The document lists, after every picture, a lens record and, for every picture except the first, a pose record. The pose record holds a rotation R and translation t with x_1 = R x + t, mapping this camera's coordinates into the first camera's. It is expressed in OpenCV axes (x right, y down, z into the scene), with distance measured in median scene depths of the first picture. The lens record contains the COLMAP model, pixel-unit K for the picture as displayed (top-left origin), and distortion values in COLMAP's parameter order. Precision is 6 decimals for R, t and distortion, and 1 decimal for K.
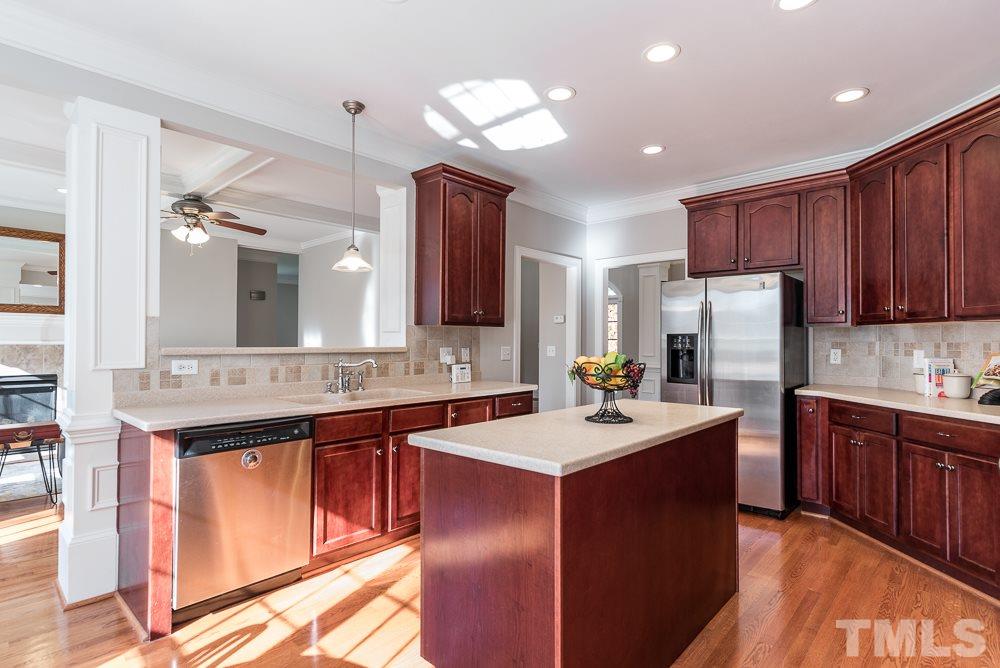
lens RADIAL K [[492.5, 0, 501.2], [0, 492.5, 338.7], [0, 0, 1]] dist [0.006201, 0.000543]
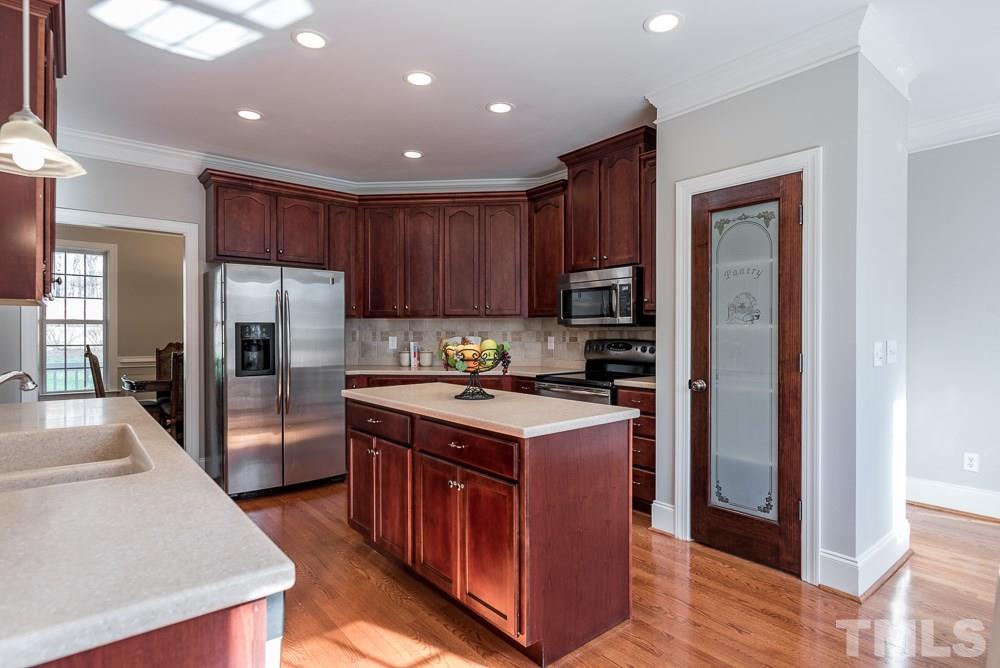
lens RADIAL K [[523.6, 0, 498.3], [0, 523.6, 332.7], [0, 0, 1]] dist [-0.004181, -0.000403]
pose [[0.142801, -0.004453, 0.989741, -0.569632], [-0.004701, 0.999976, 0.005177, 0.002112], [-0.989740, -0.005392, 0.142777, 0.427459]]
